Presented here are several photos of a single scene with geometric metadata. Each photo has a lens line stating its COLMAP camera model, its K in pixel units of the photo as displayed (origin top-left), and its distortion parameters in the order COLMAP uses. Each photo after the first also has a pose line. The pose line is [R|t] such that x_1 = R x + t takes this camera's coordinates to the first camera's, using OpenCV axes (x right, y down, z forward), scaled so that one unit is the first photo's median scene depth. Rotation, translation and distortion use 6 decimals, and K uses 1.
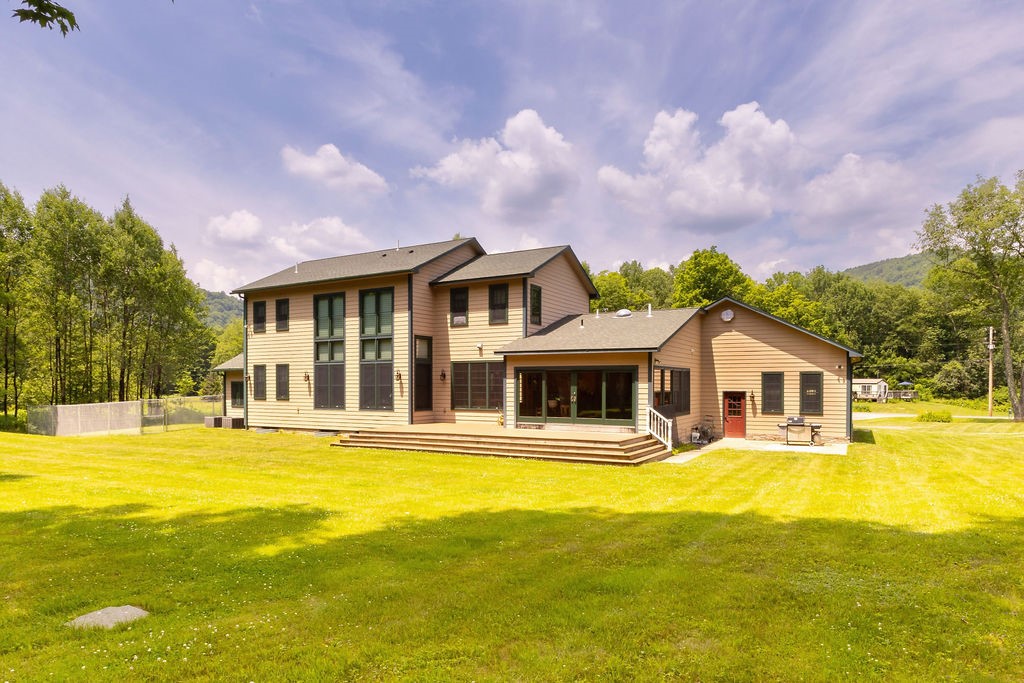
lens RADIAL K [[623.6, 0, 515.7], [0, 623.6, 388.1], [0, 0, 1]] dist [0.001383, 0.000162]
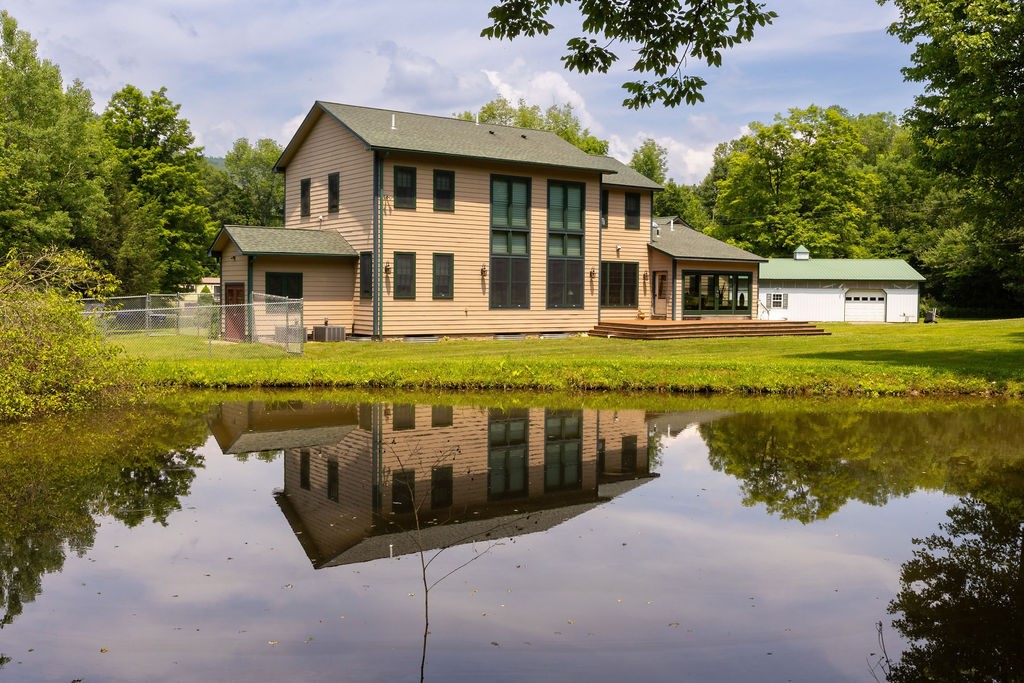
lens RADIAL K [[1012.3, 0, 502.6], [0, 1012.3, 327.1], [0, 0, 1]] dist [0.038165, -0.034986]
pose [[0.408119, -0.022952, 0.912640, -1.592894], [-0.000718, 0.999676, 0.025462, 0.022849], [-0.912928, -0.011047, 0.407970, 0.430176]]
